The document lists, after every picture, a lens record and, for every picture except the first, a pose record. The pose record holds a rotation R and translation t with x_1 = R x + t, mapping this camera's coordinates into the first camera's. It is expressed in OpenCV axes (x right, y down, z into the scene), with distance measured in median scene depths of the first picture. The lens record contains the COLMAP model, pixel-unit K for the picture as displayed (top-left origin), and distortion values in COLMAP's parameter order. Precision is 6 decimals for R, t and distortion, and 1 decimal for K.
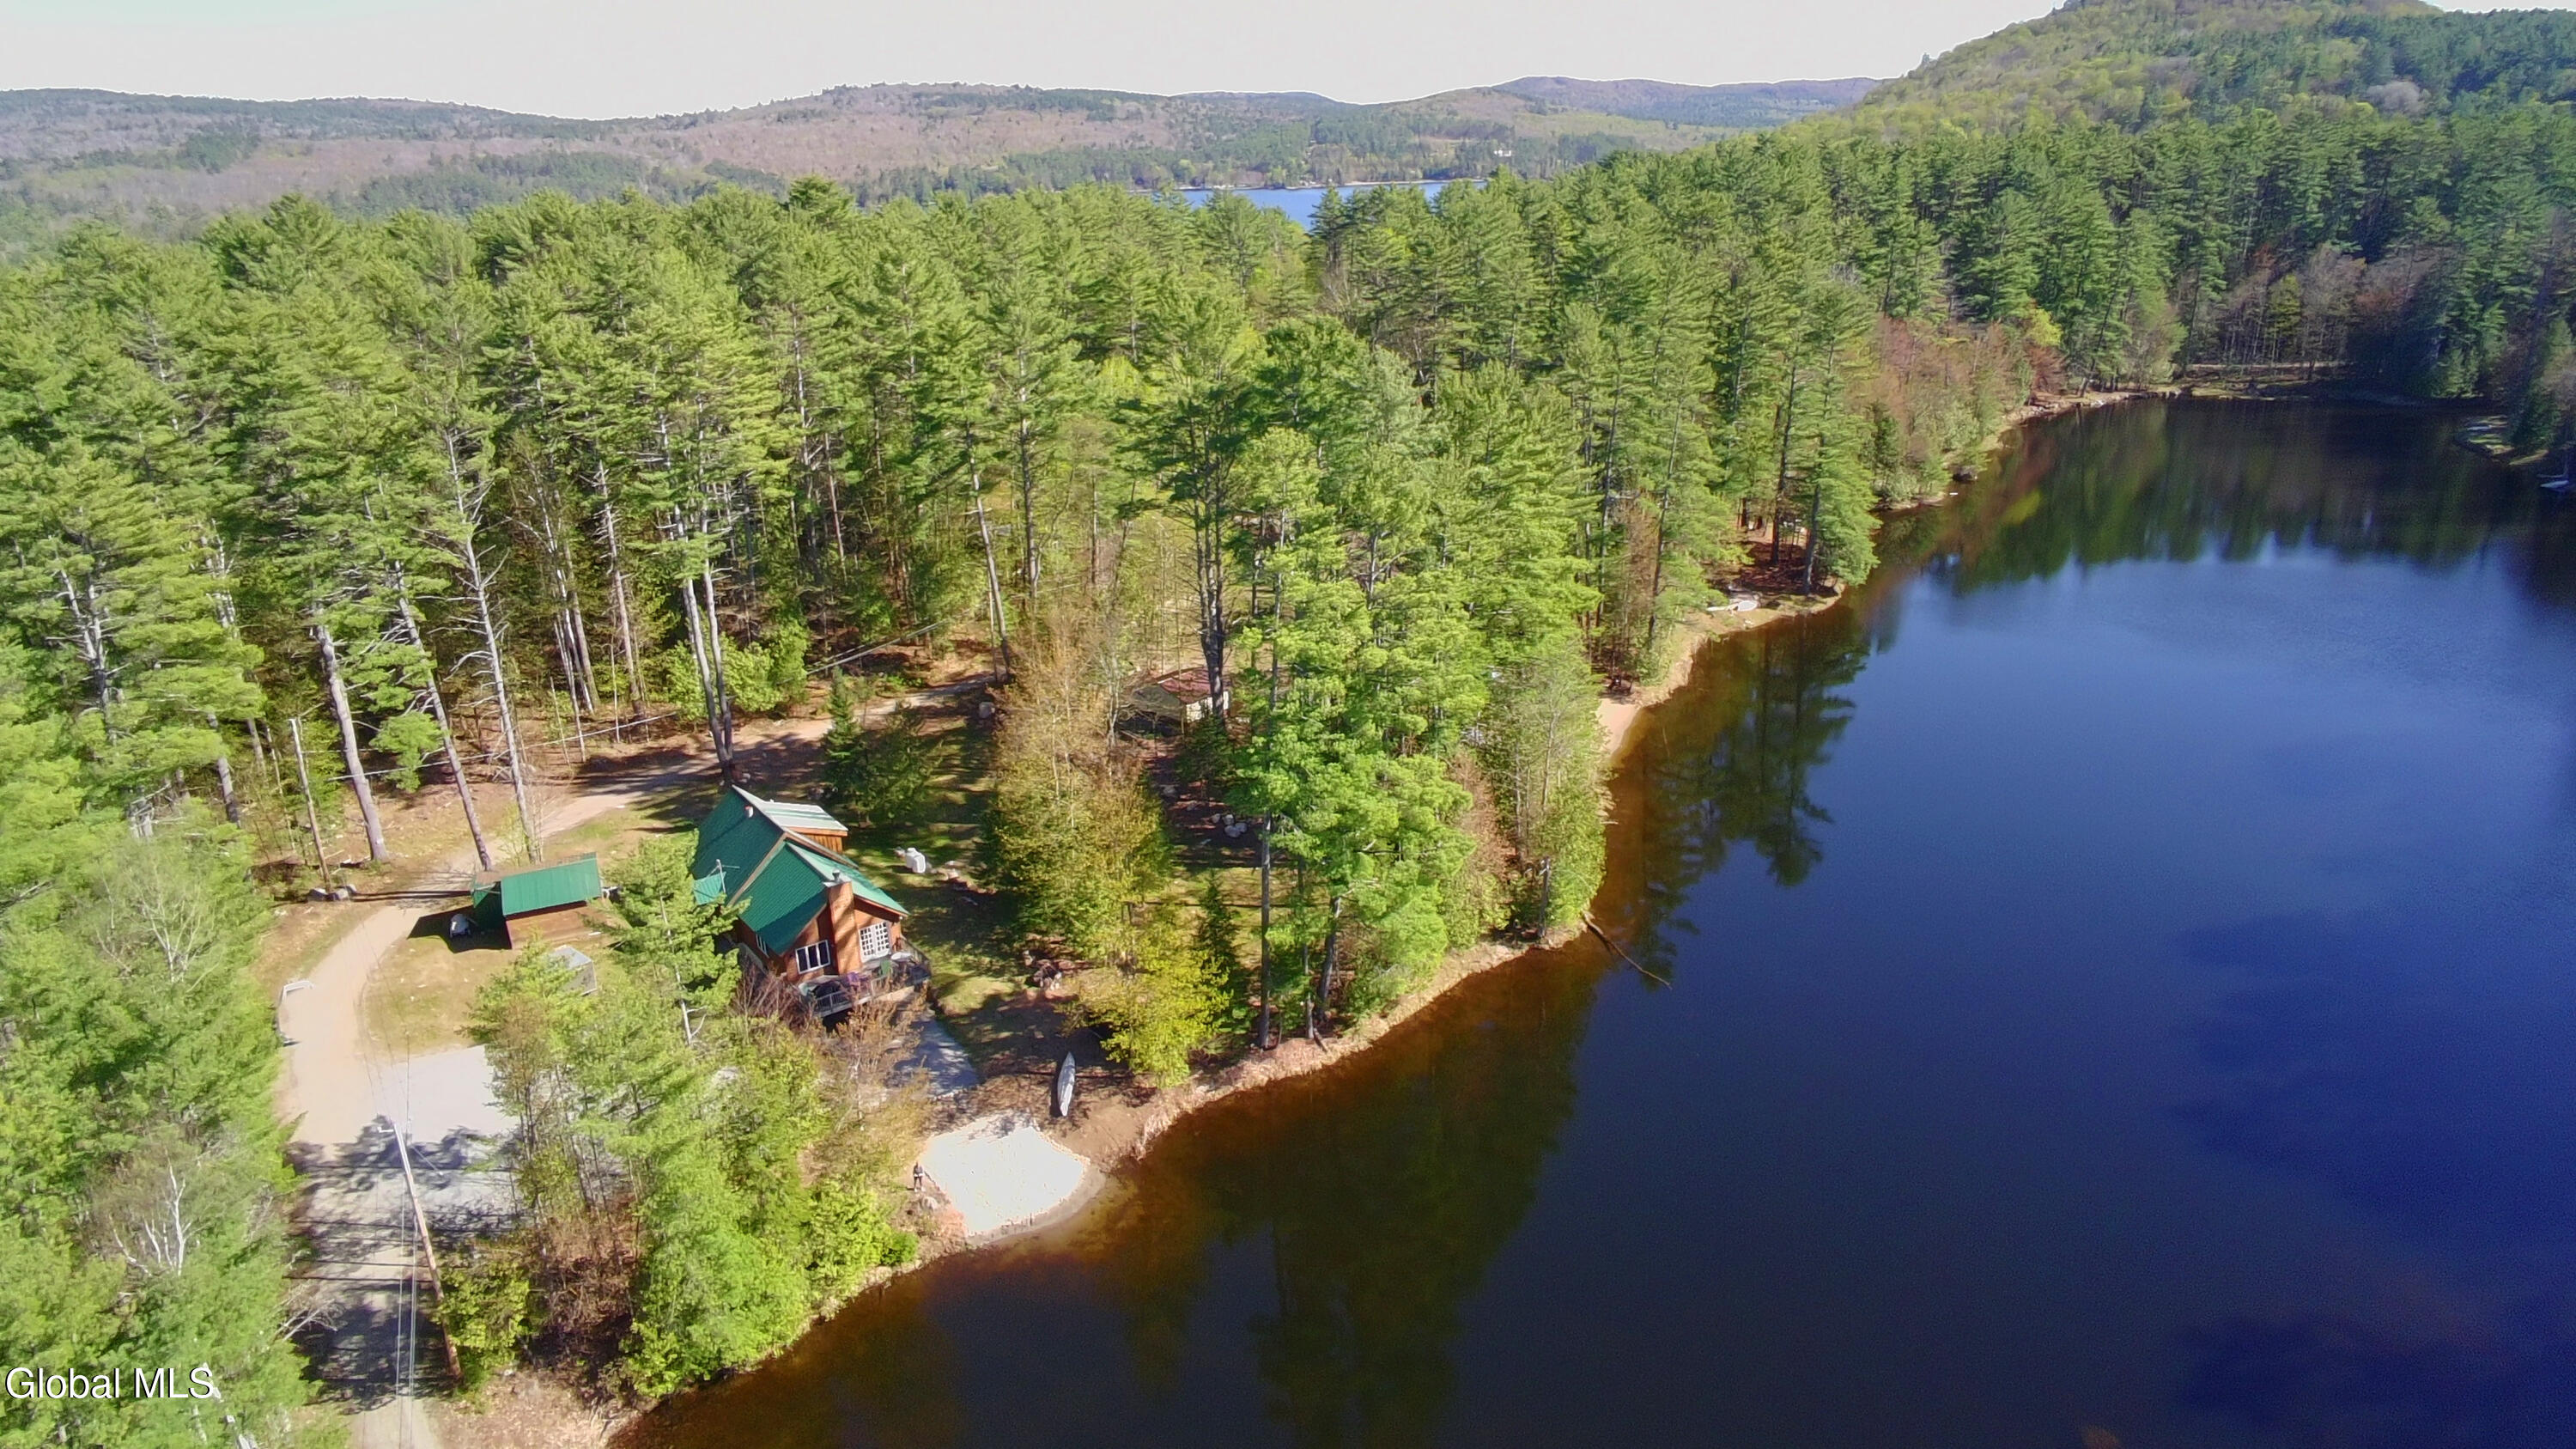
lens RADIAL K [[1589.9, 0, 1287.6], [0, 1589.9, 702.1], [0, 0, 1]] dist [-0.070932, 0.055174]
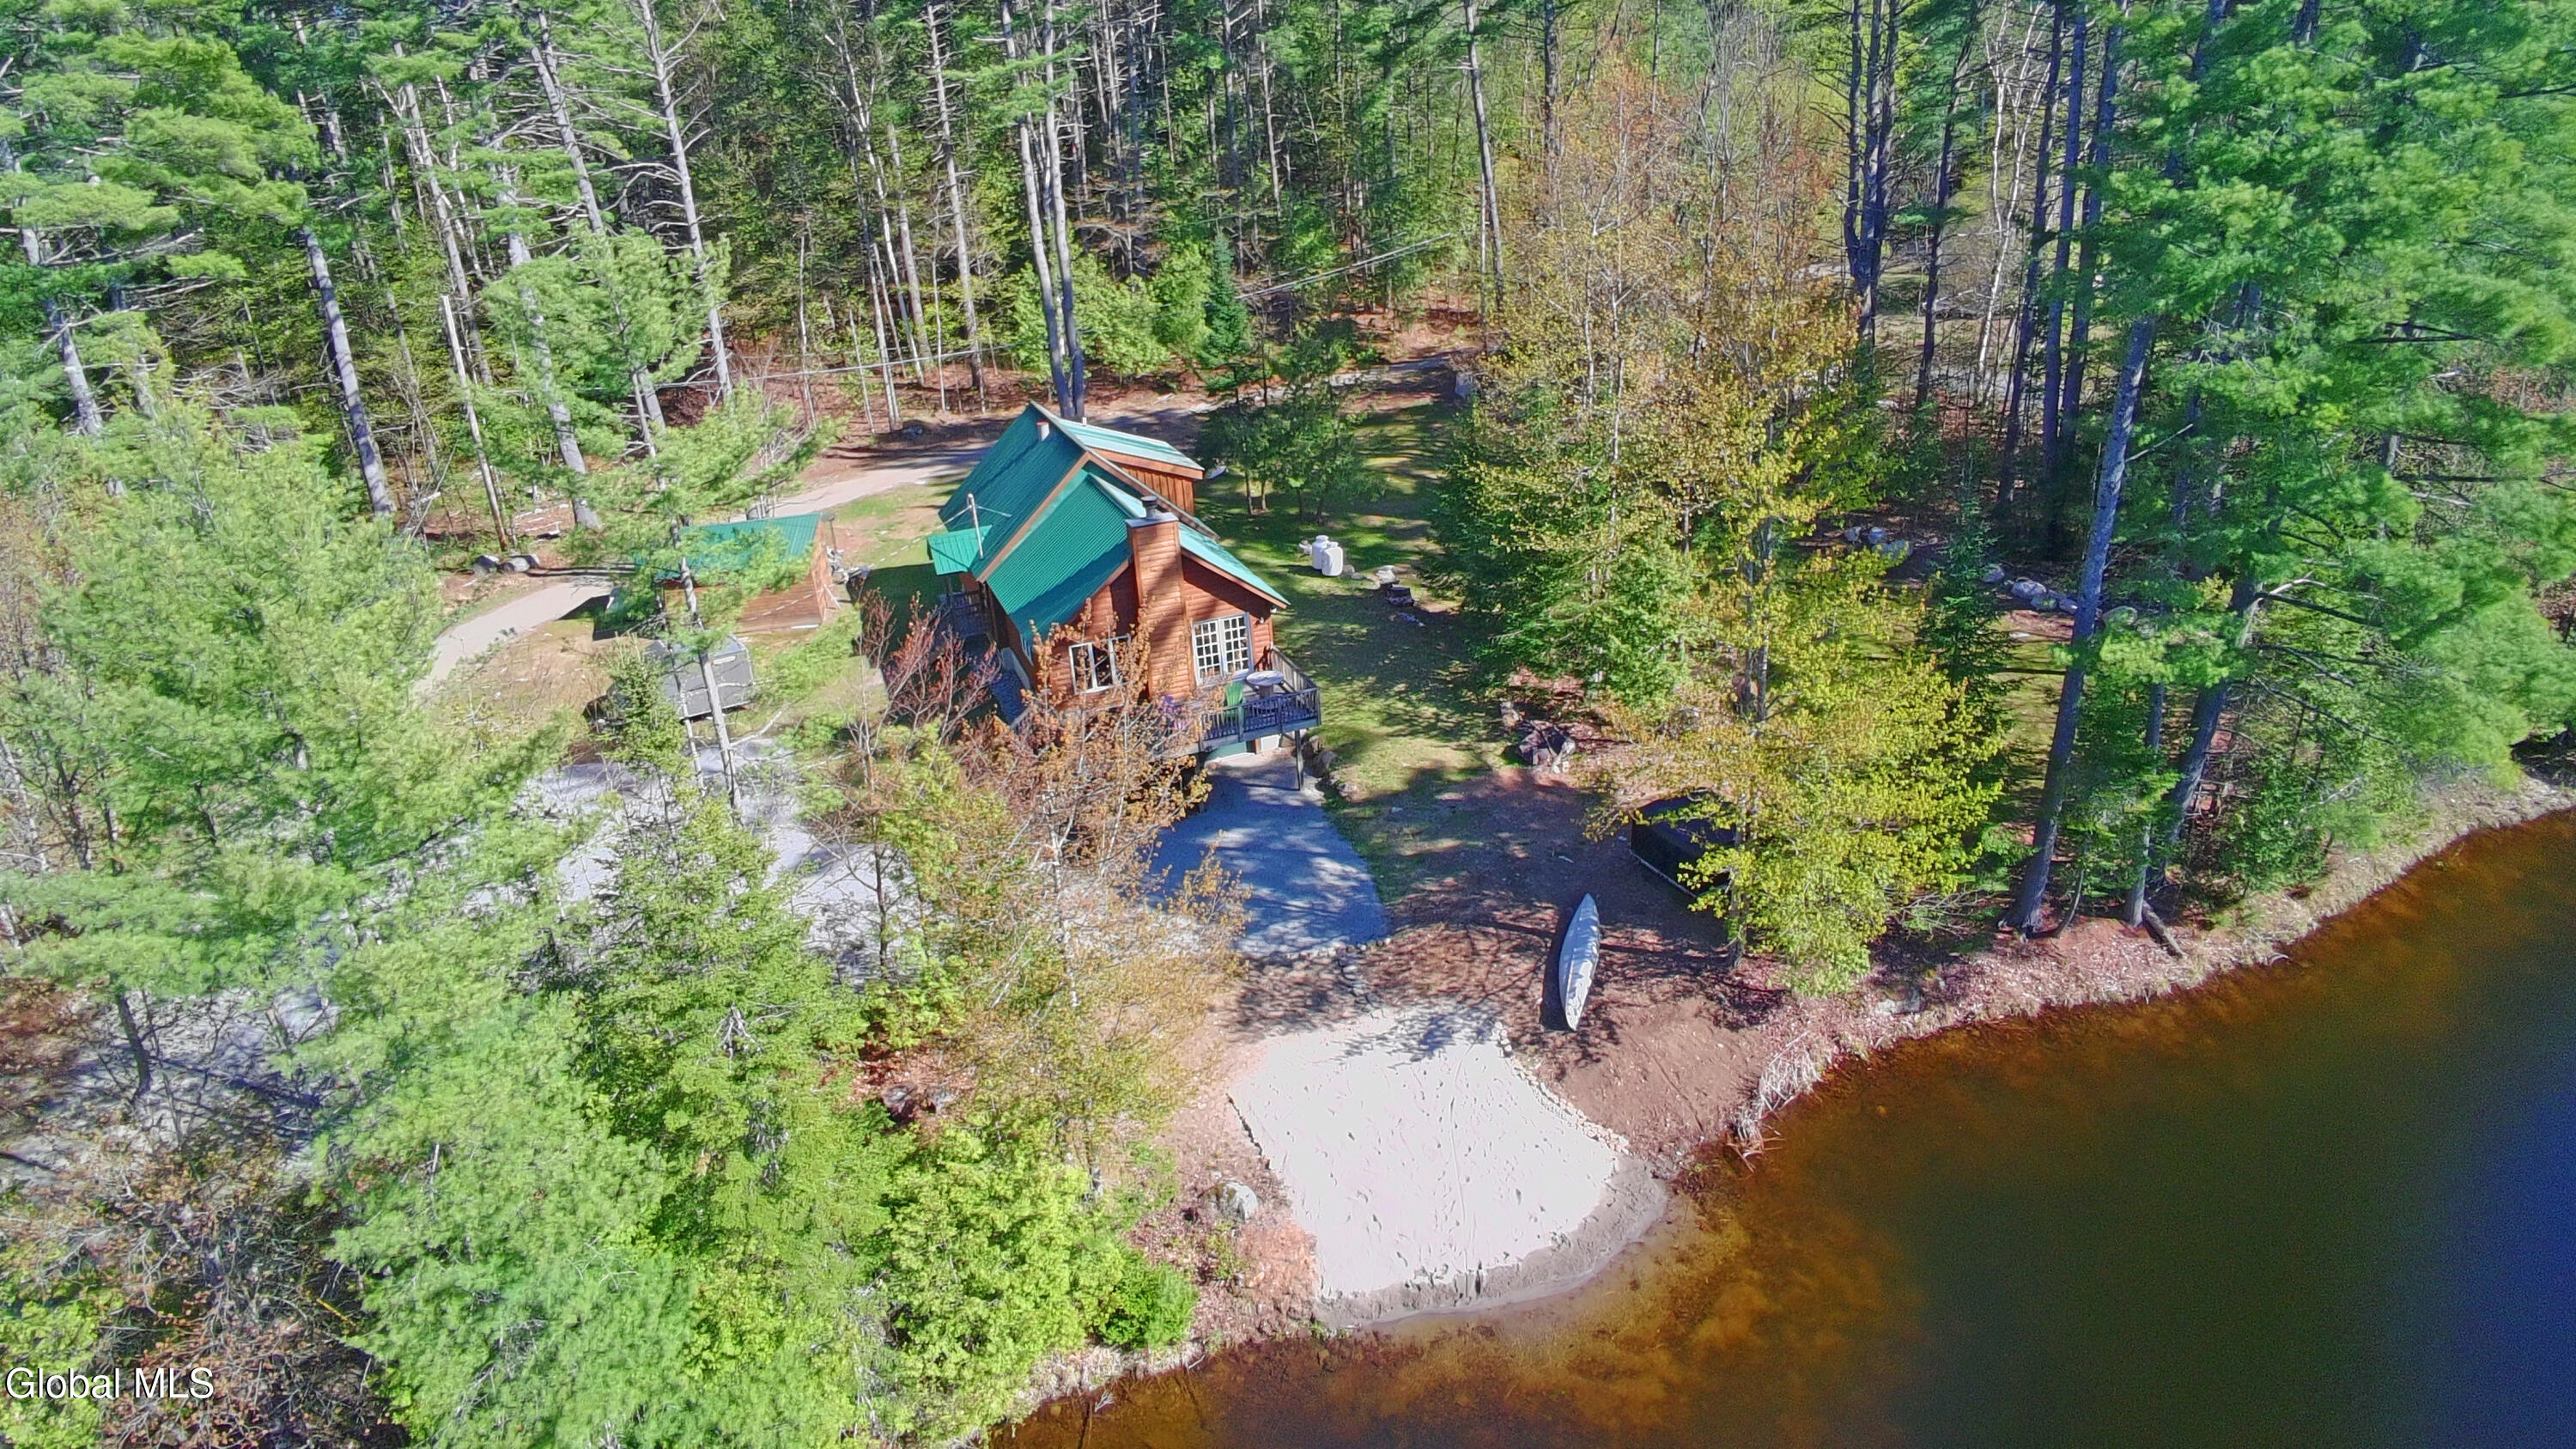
lens RADIAL K [[1567.0, 0, 1280.1], [0, 1567.0, 718.6], [0, 0, 1]] dist [-0.056104, 0.037255]
pose [[0.951784, 0.080090, -0.296129, -0.036216], [-0.056253, 0.994516, 0.088169, 0.053418], [0.301566, -0.067260, 0.951070, 0.213391]]
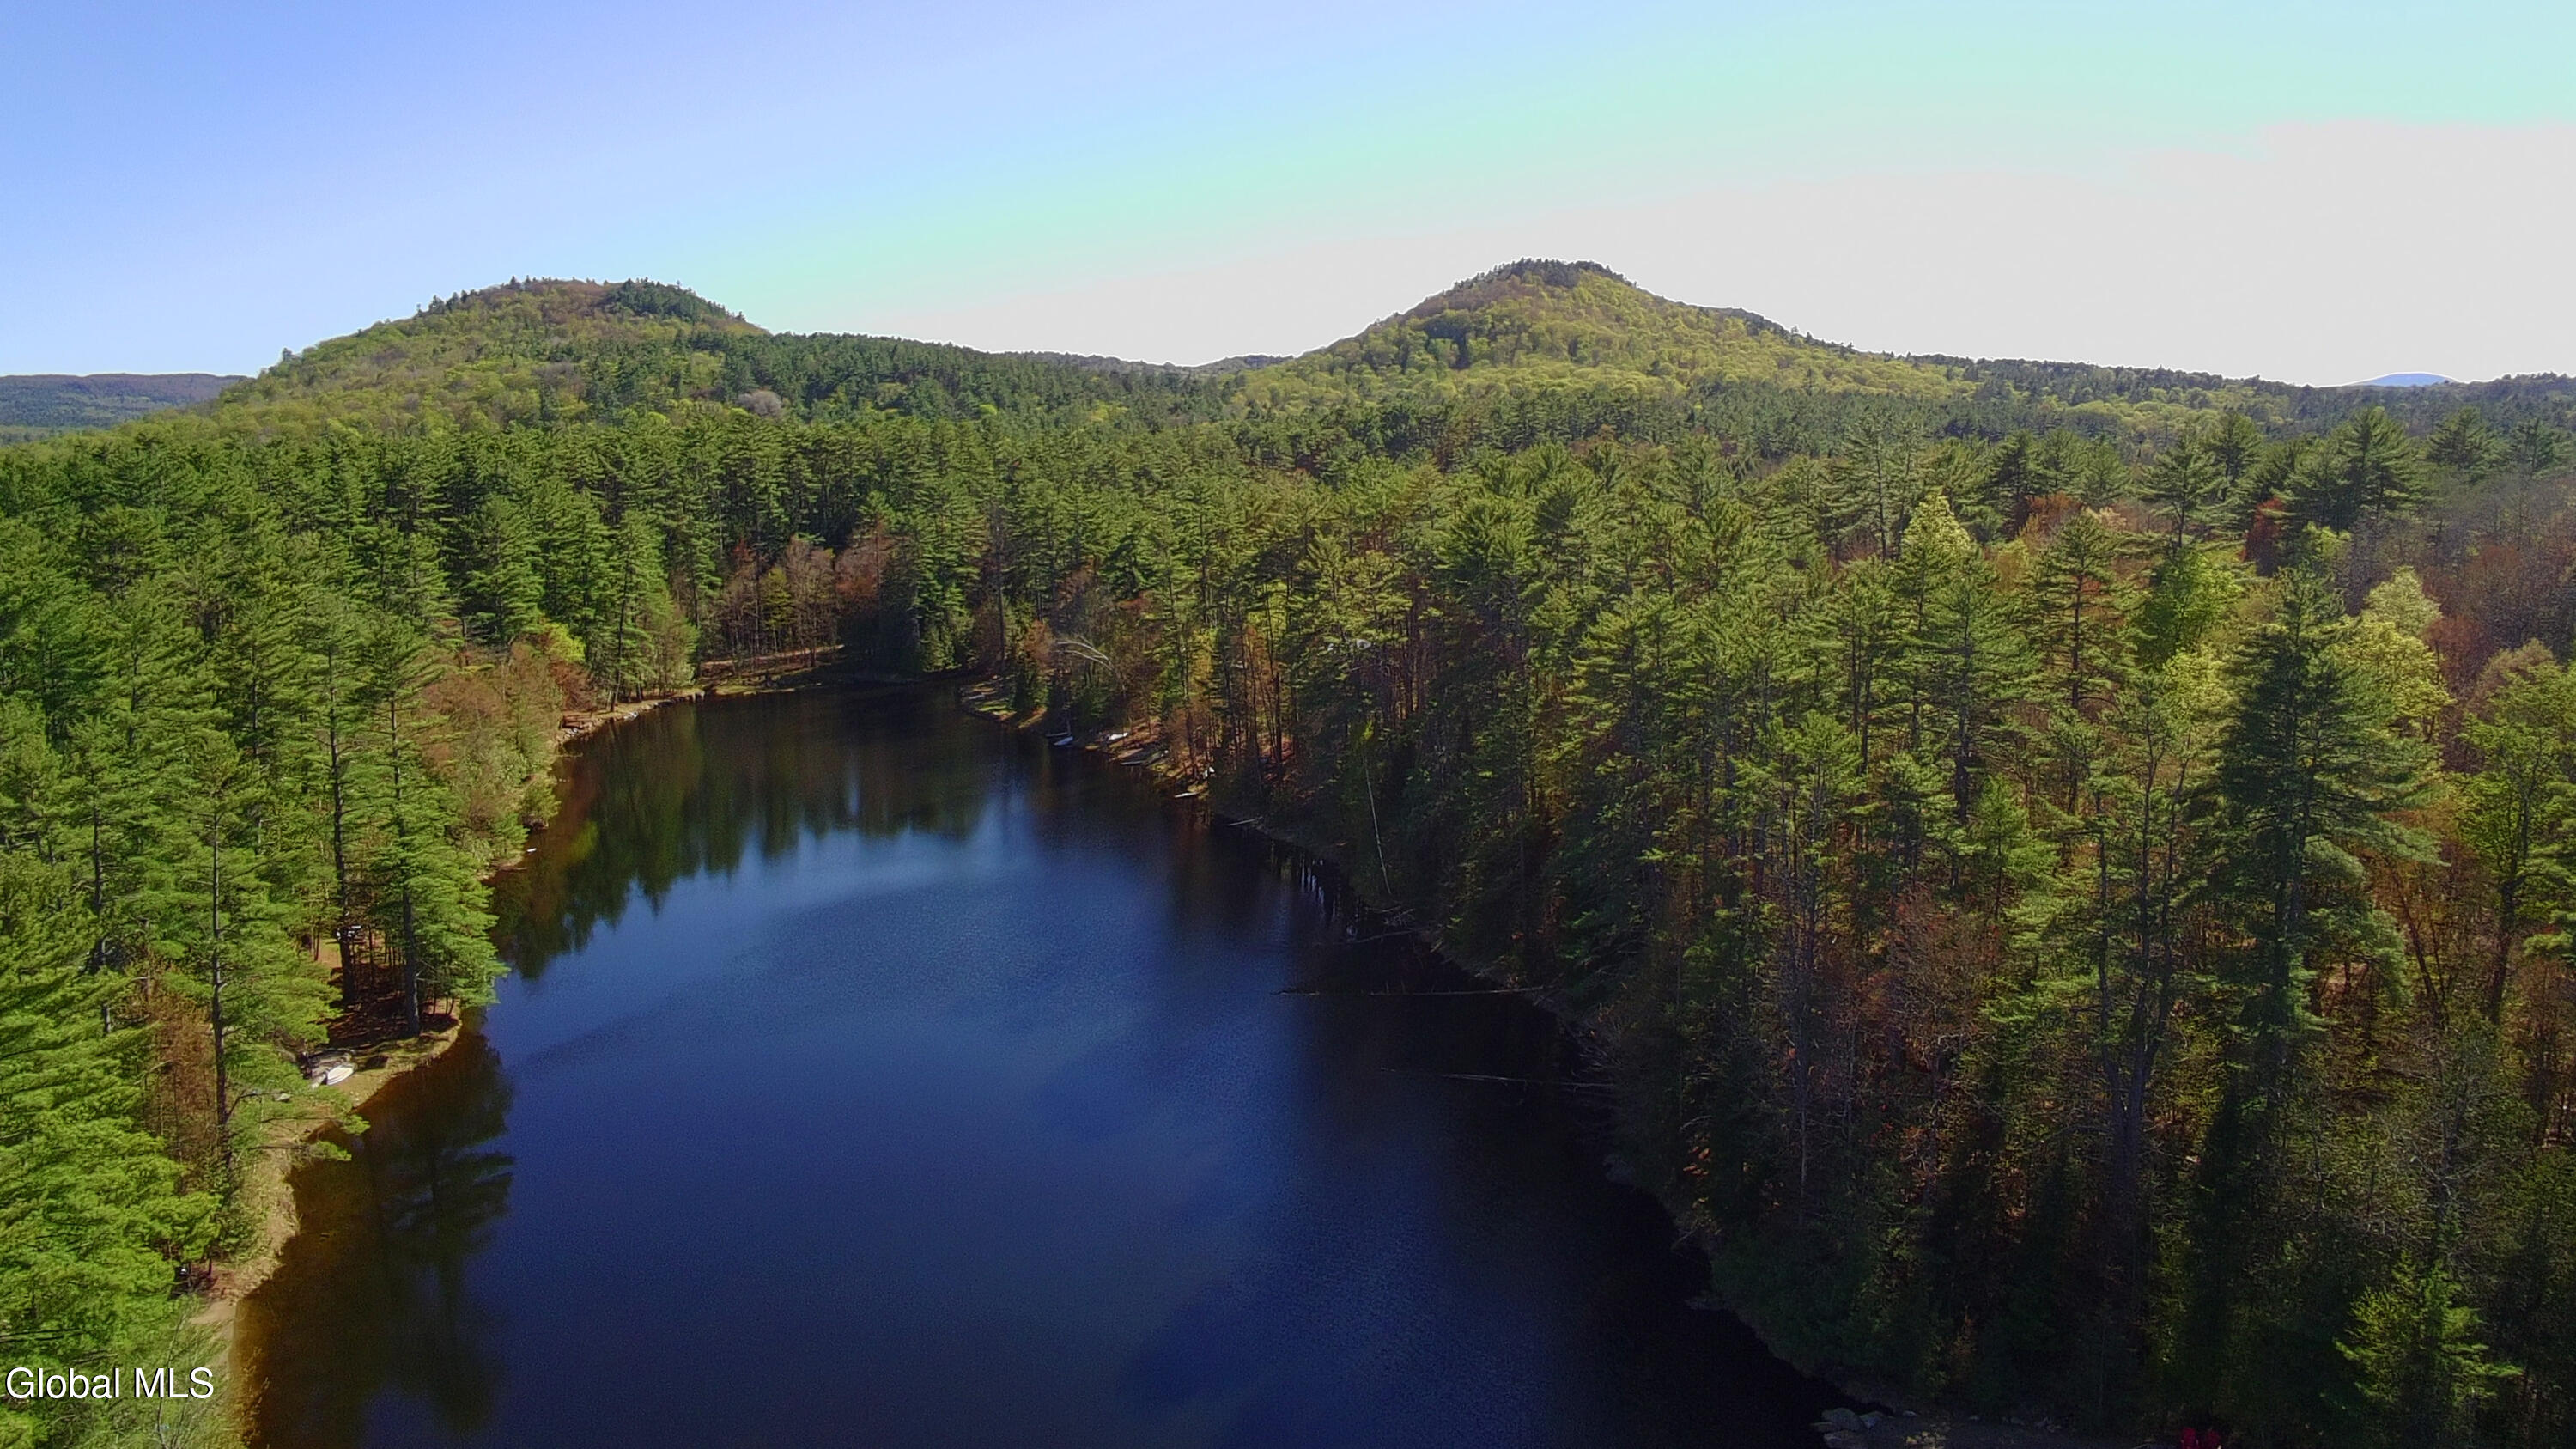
lens RADIAL K [[1676.4, 0, 1295.6], [0, 1676.4, 687.3], [0, 0, 1]] dist [-0.075514, 0.064501]
pose [[0.610363, -0.102858, 0.785415, -0.005023], [0.255567, 0.964080, -0.072351, -0.049358], [-0.749761, 0.244887, 0.614727, 0.142571]]
